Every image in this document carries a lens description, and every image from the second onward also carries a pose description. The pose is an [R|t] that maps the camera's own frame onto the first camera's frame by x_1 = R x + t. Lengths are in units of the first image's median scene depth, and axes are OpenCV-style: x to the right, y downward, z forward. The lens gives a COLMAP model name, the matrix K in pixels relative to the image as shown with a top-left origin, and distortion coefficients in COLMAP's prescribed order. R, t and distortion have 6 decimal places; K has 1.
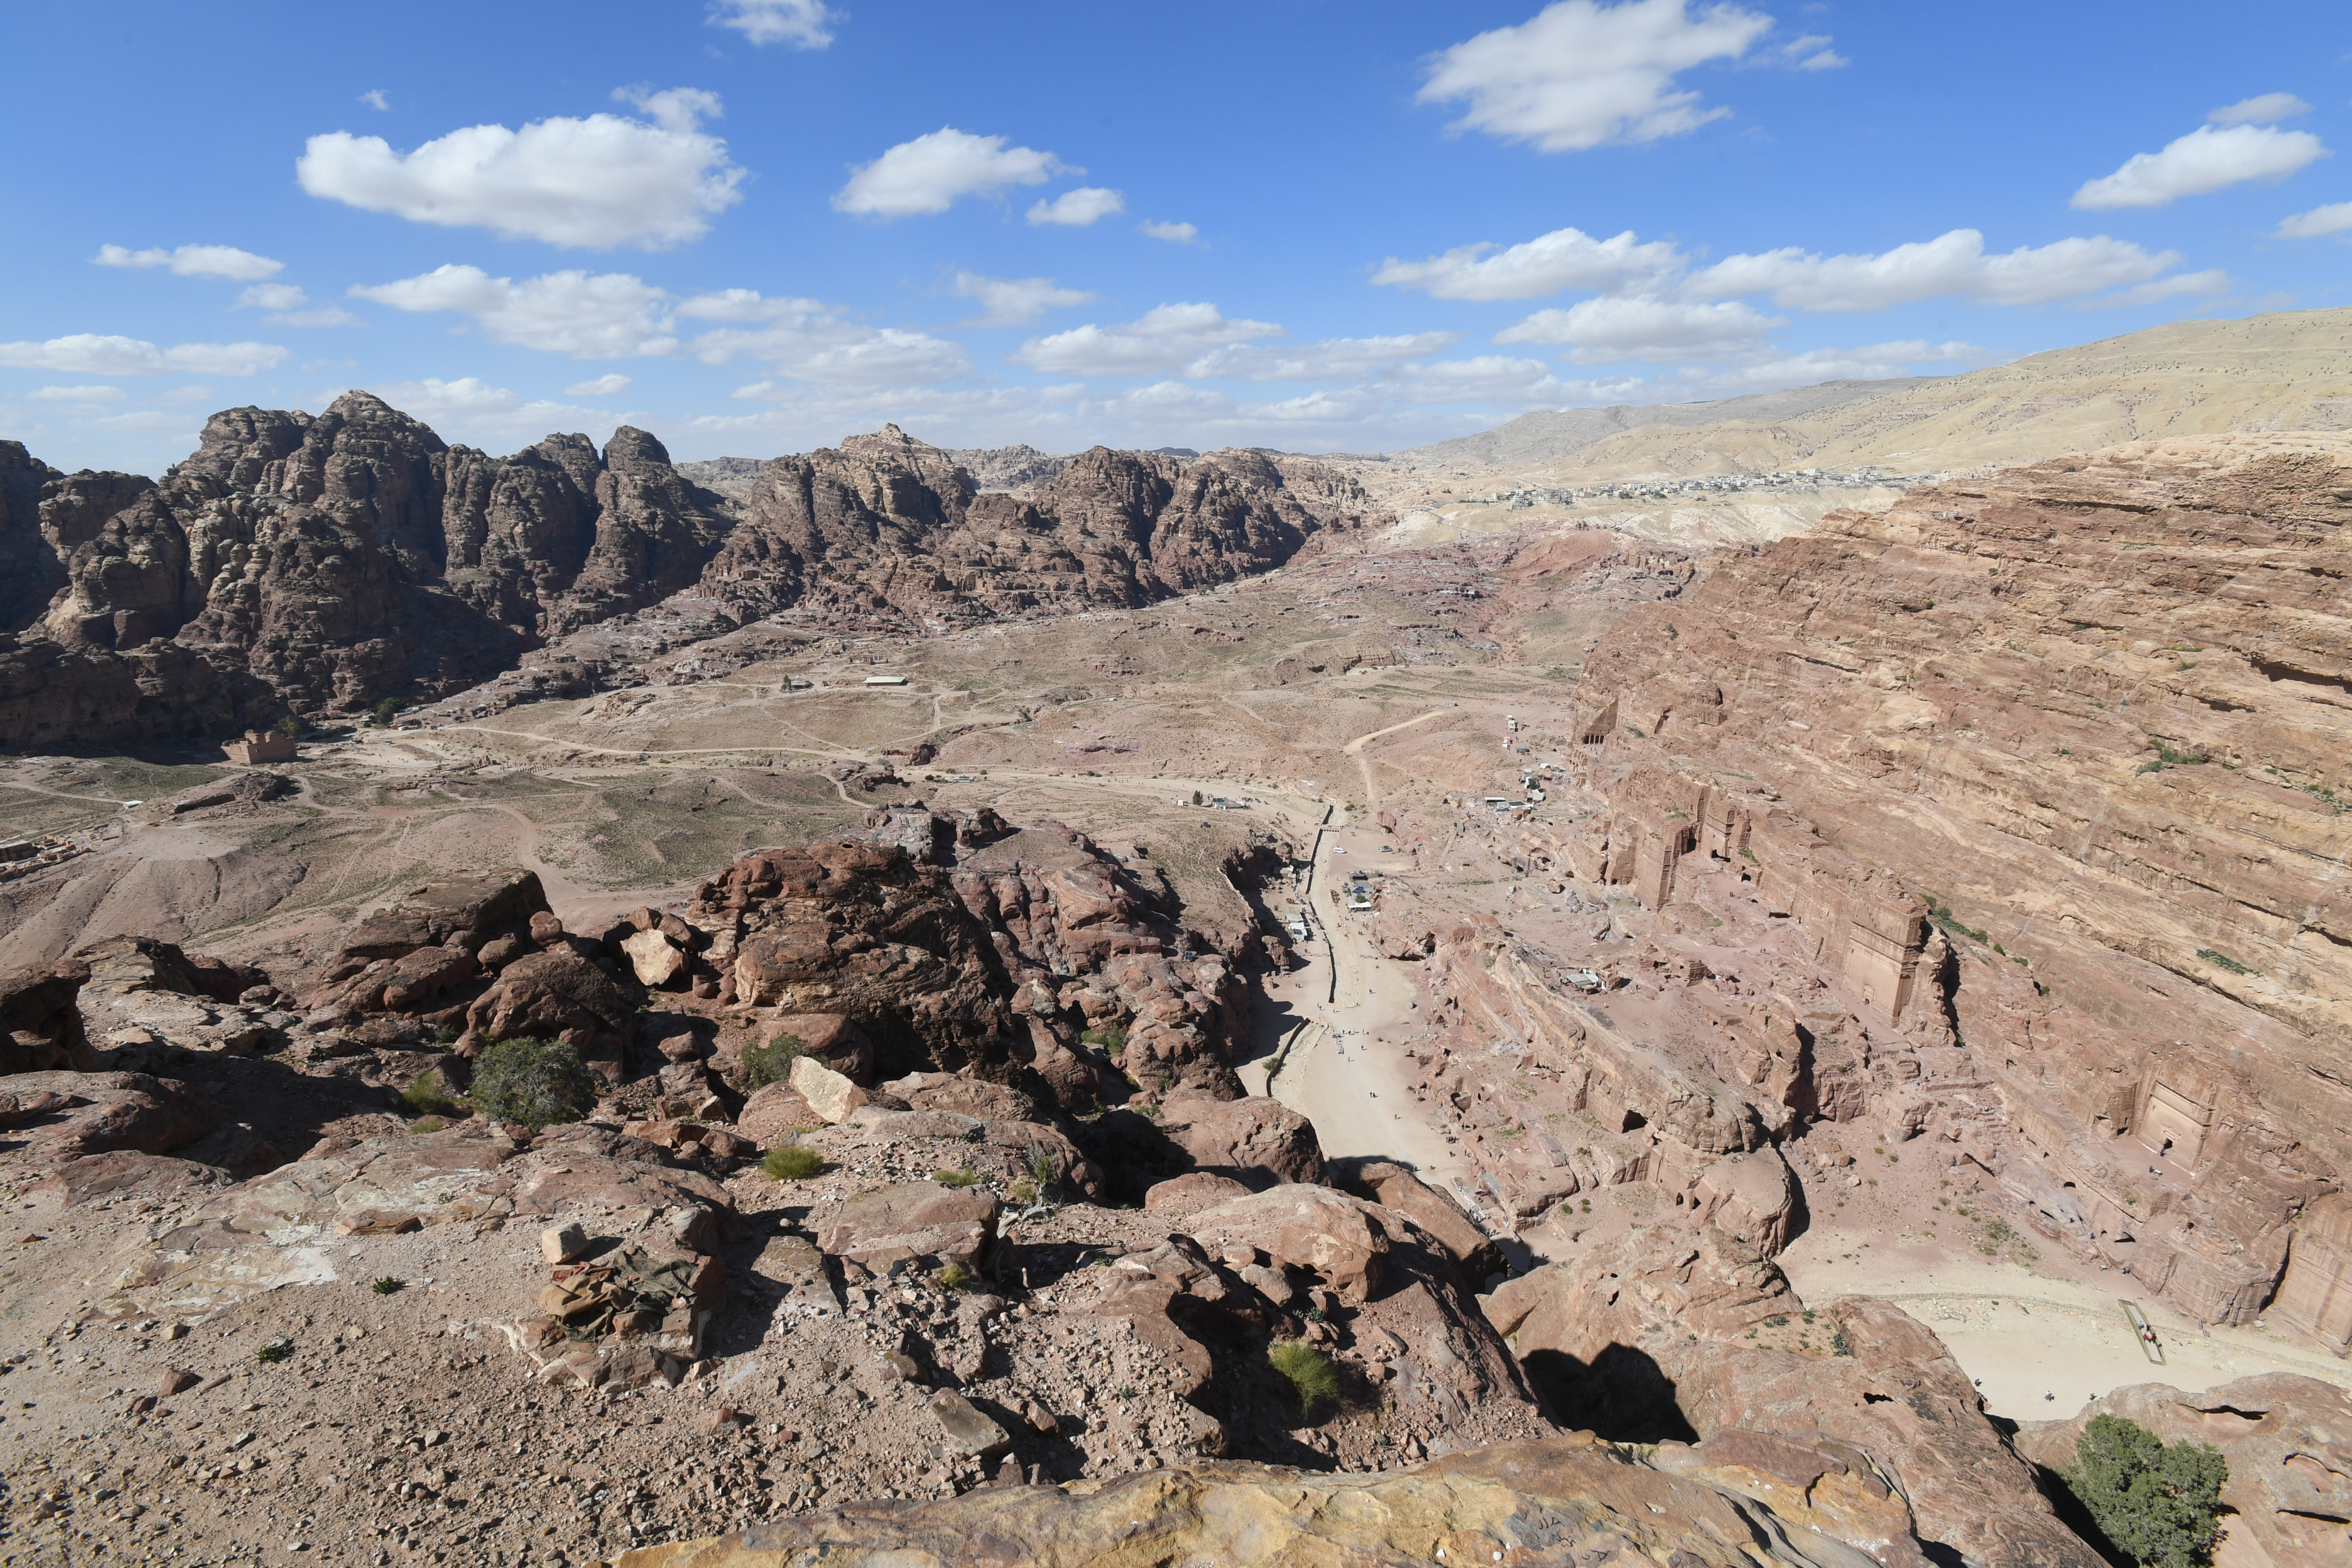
lens RADIAL K [[1134.0, 0, 1176.0], [0, 1134.0, 784.0], [0, 0, 1]] dist [-0.076244, 0.038810]
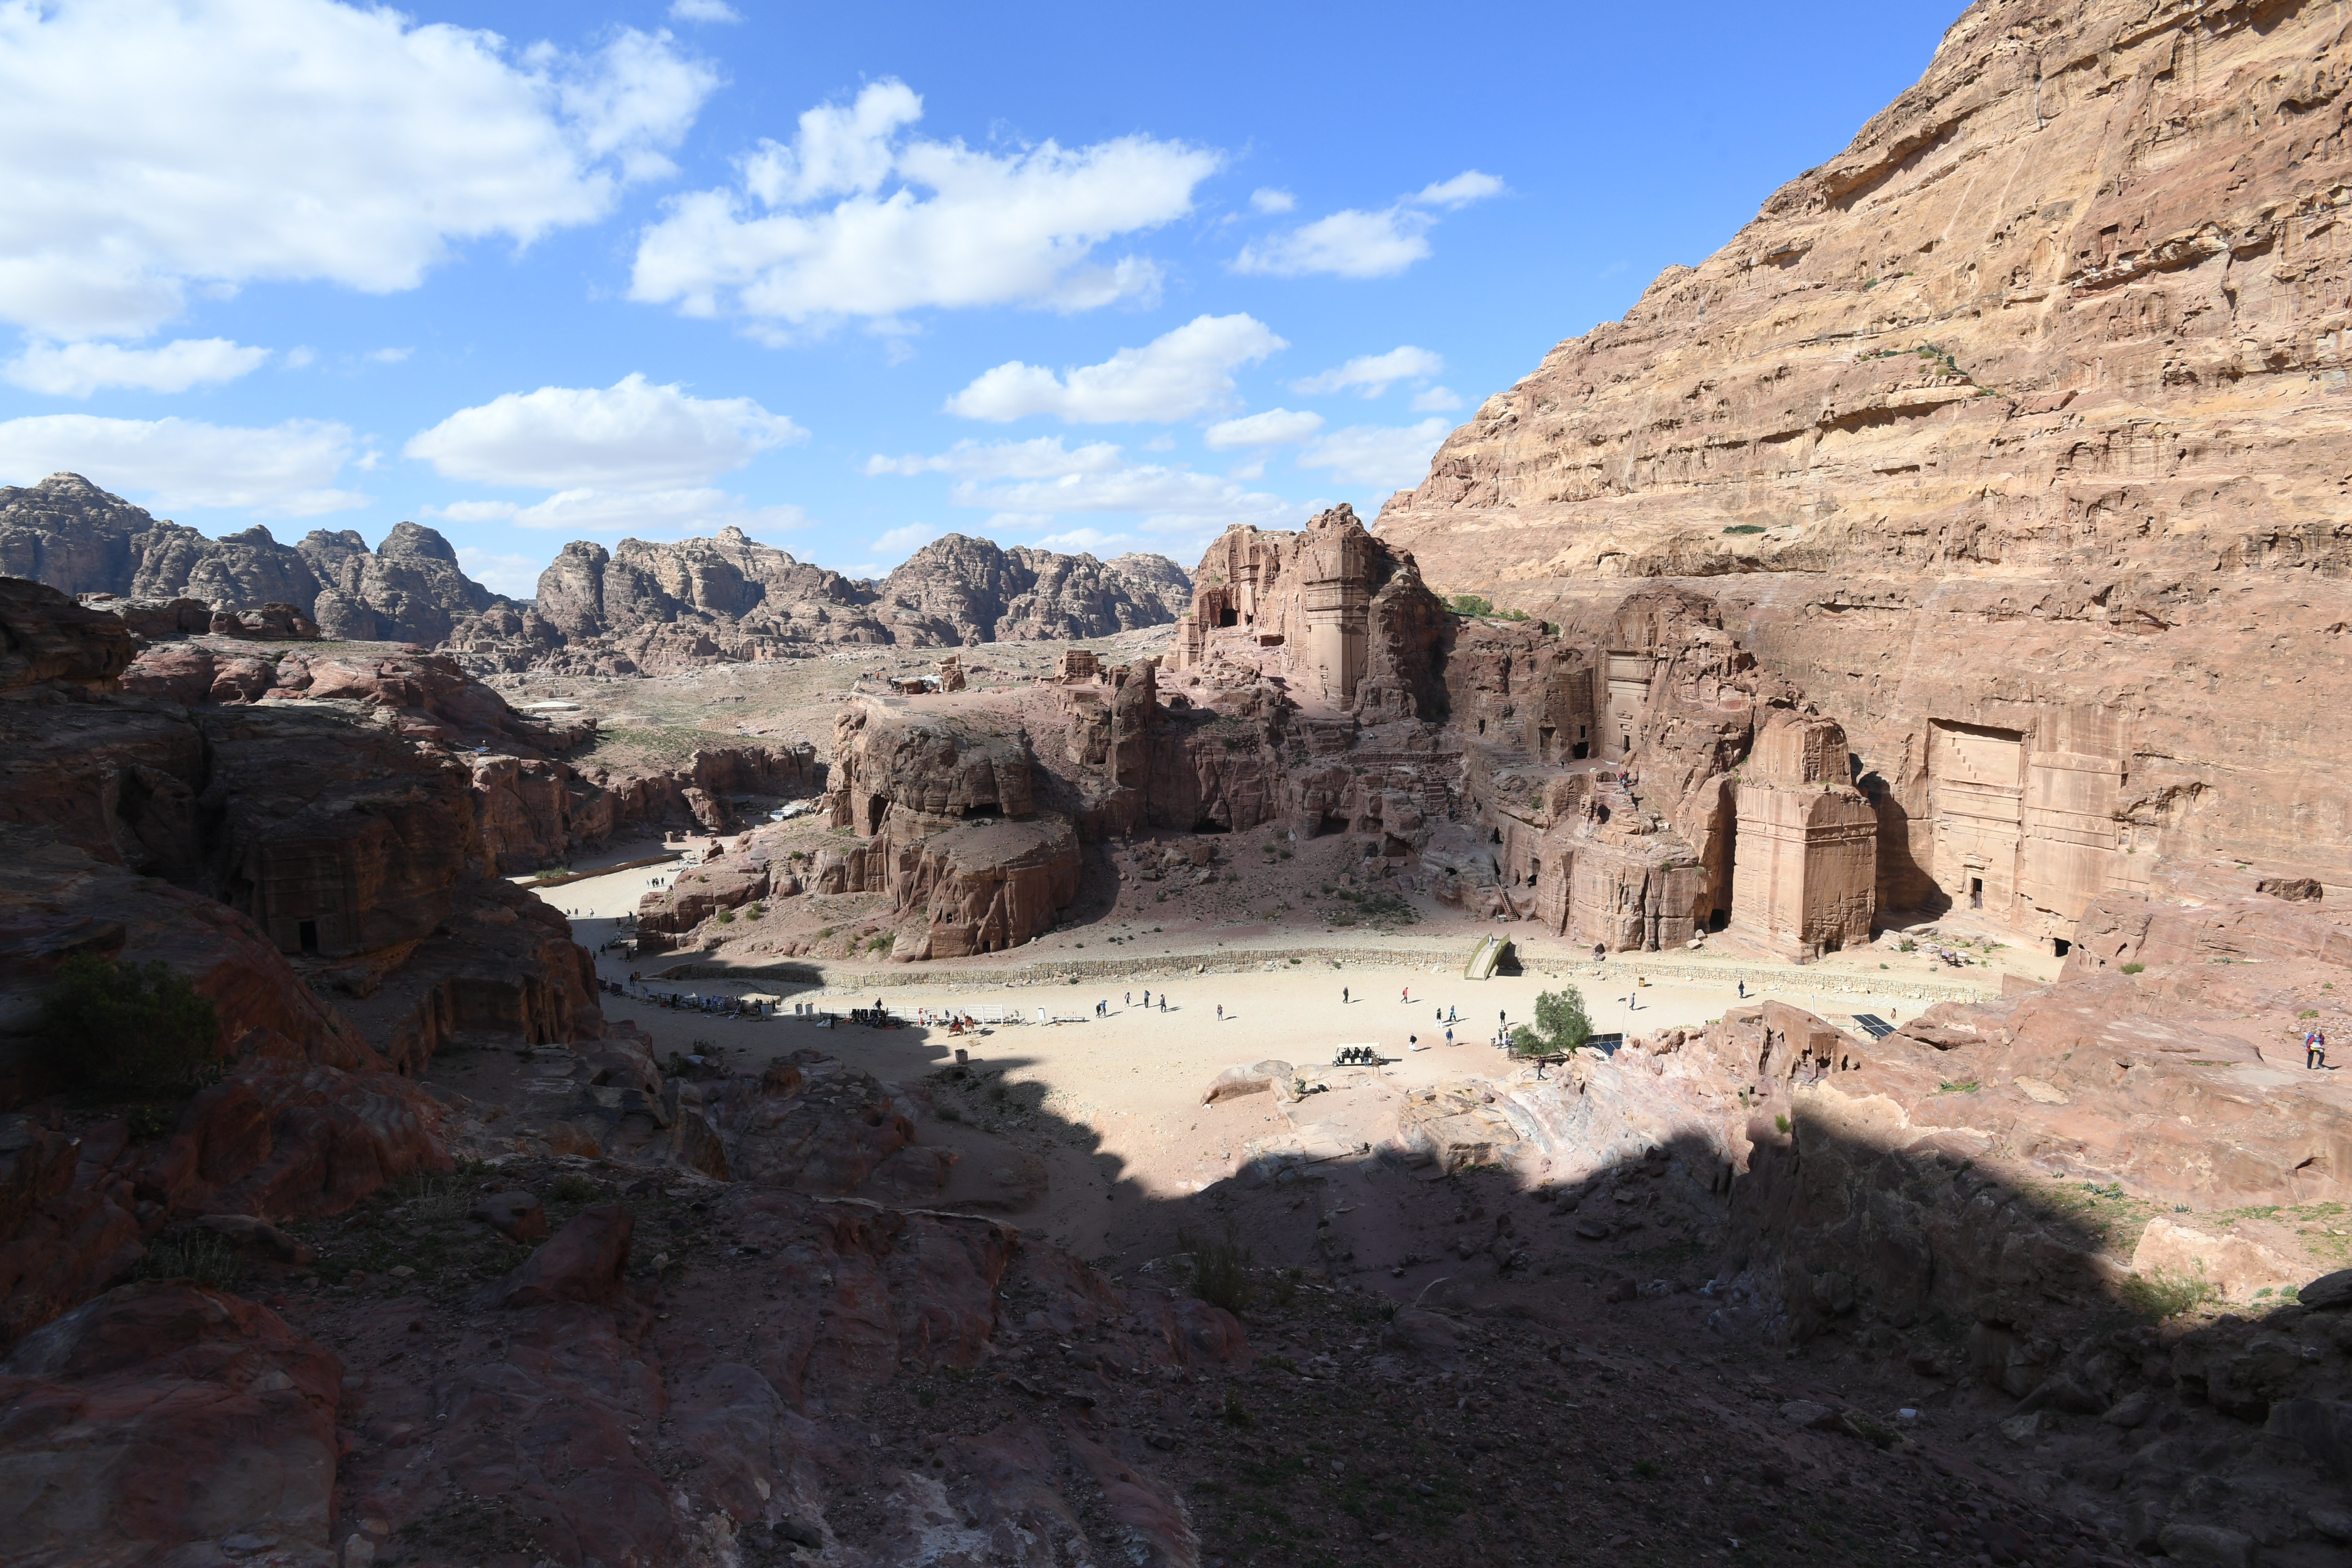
lens RADIAL K [[1310.3, 0, 1176.0], [0, 1310.3, 784.0], [0, 0, 1]] dist [-0.000483, 0.020250]
pose [[0.999666, -0.024086, -0.009417, 0.121993], [0.021950, 0.982766, -0.183546, 0.089213], [0.013675, 0.183278, 0.982966, 0.051019]]
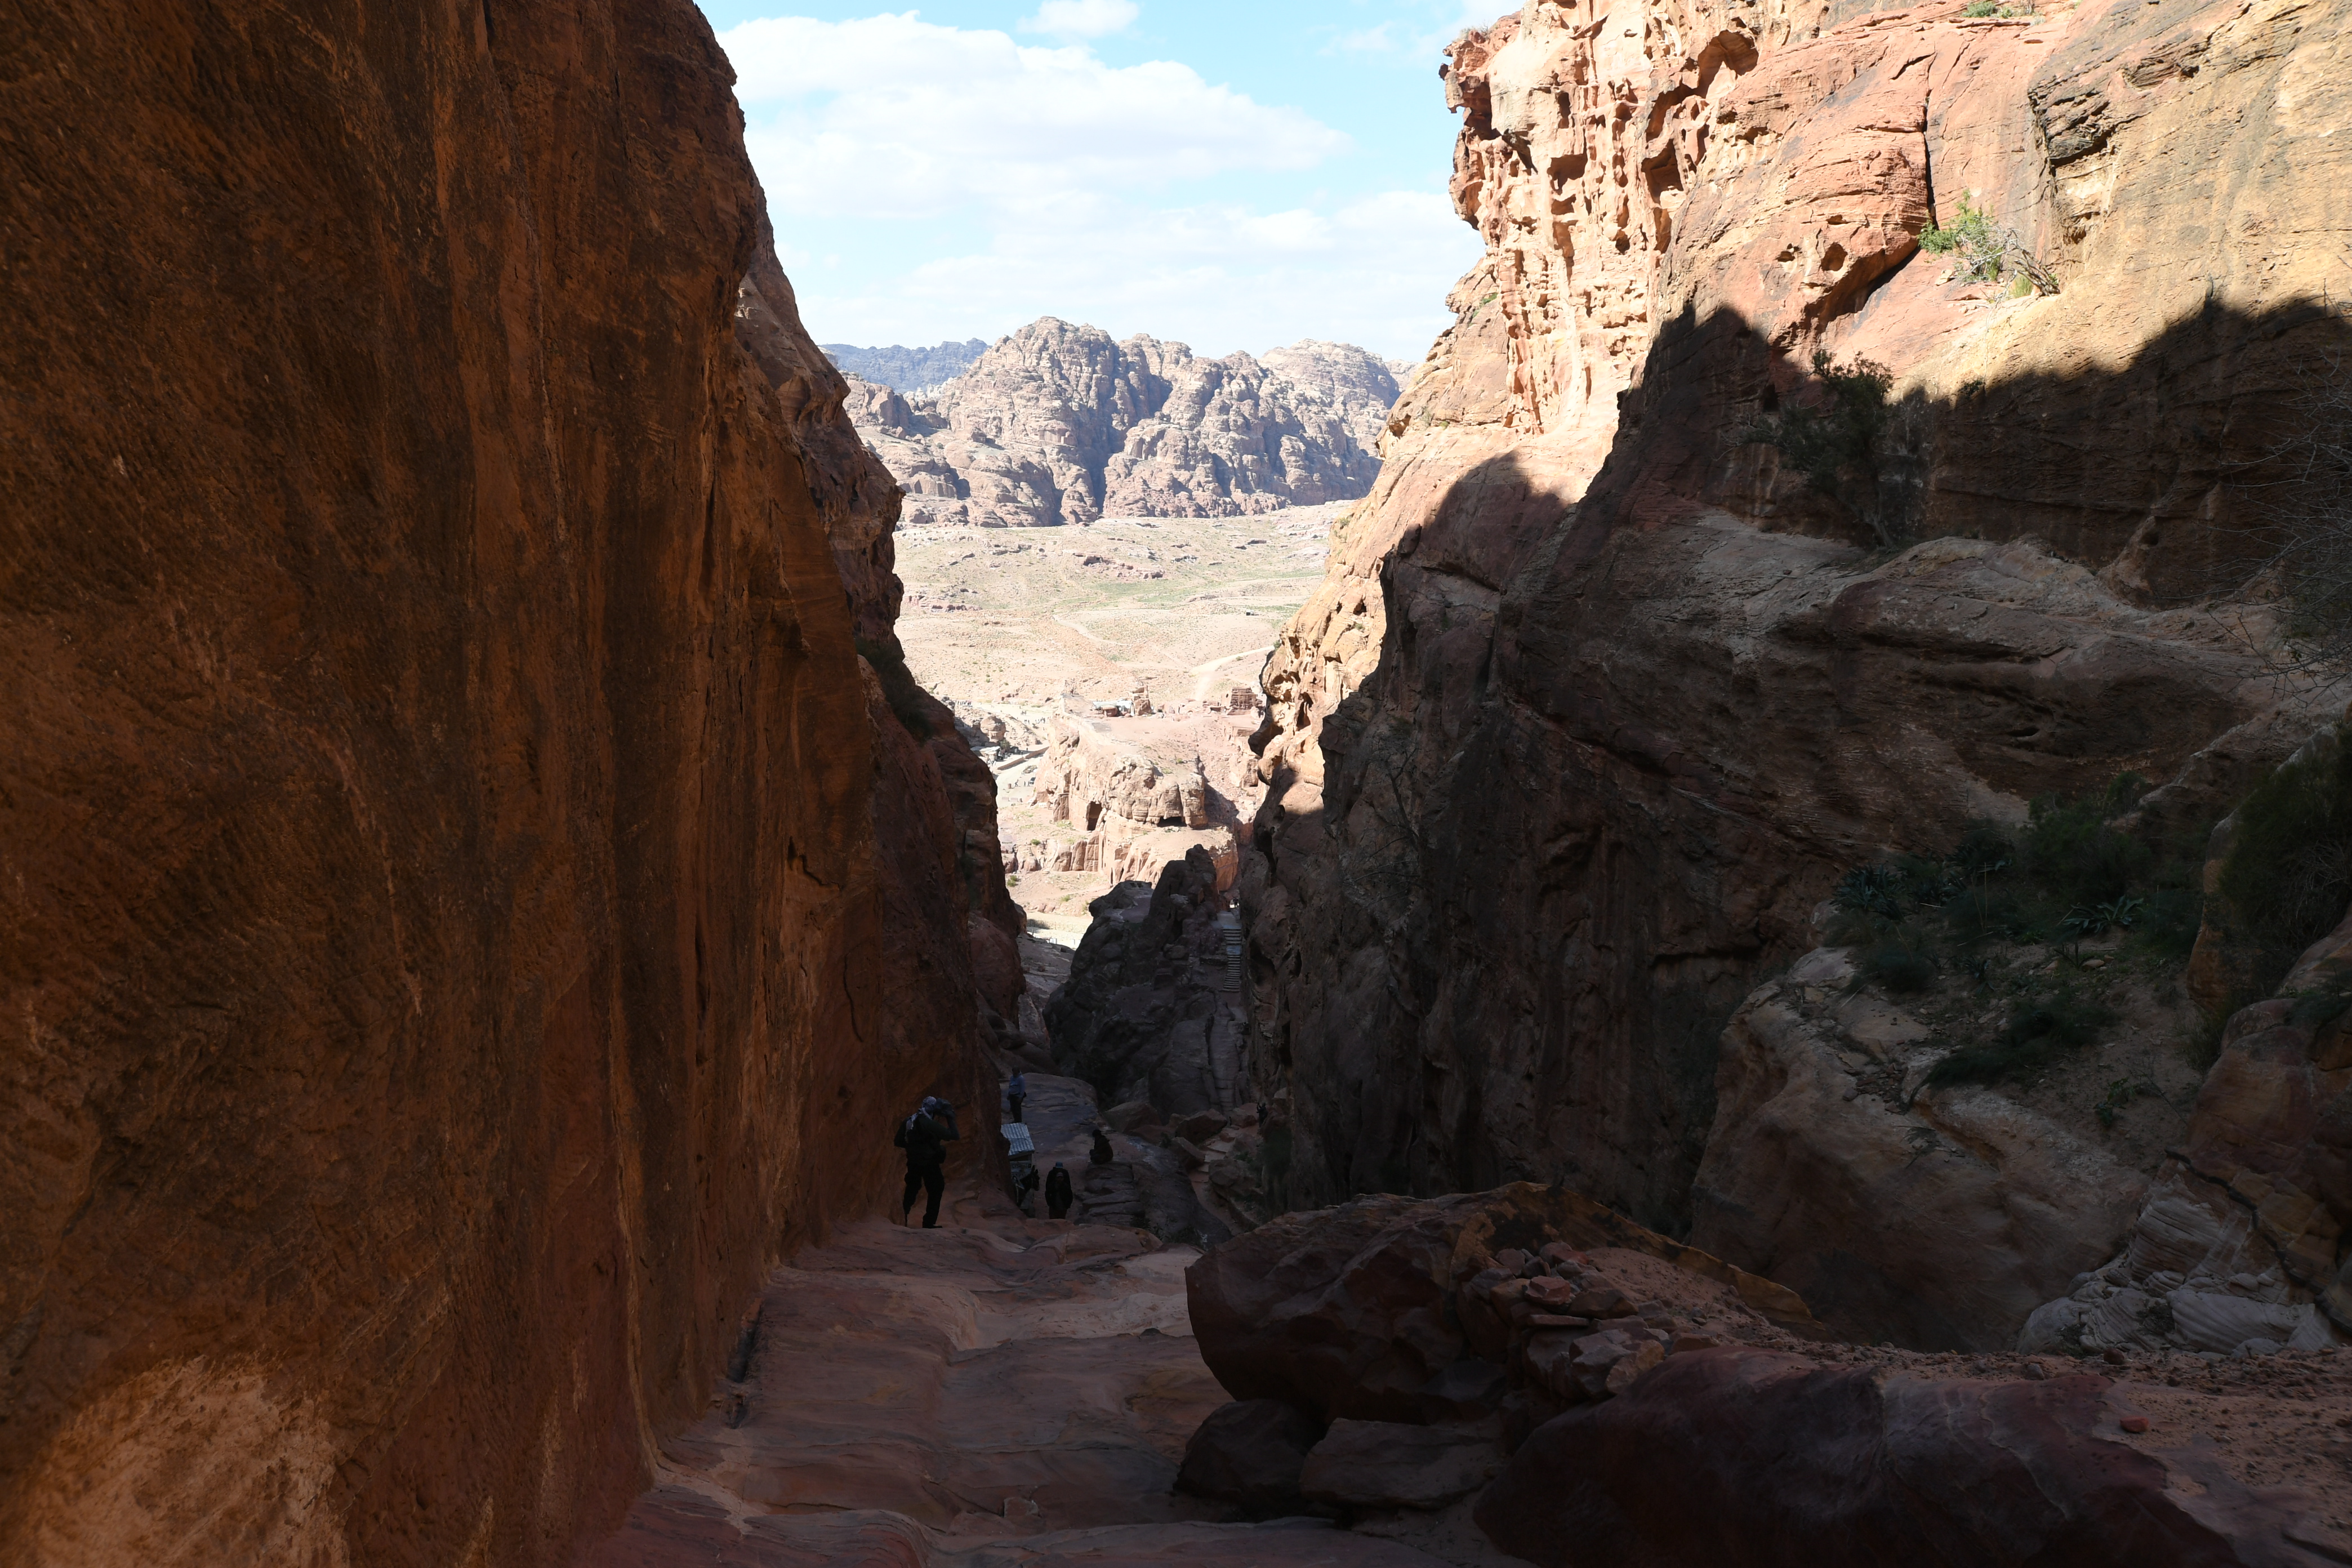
lens RADIAL K [[2321.7, 0, 1232.2], [0, 2321.7, 786.6], [0, 0, 1]] dist [0.008166, 0.001779]
pose [[0.997027, 0.033444, -0.069413, 0.134733], [-0.042273, 0.990626, -0.129899, 0.107879], [0.064418, 0.132447, 0.989095, -0.179208]]
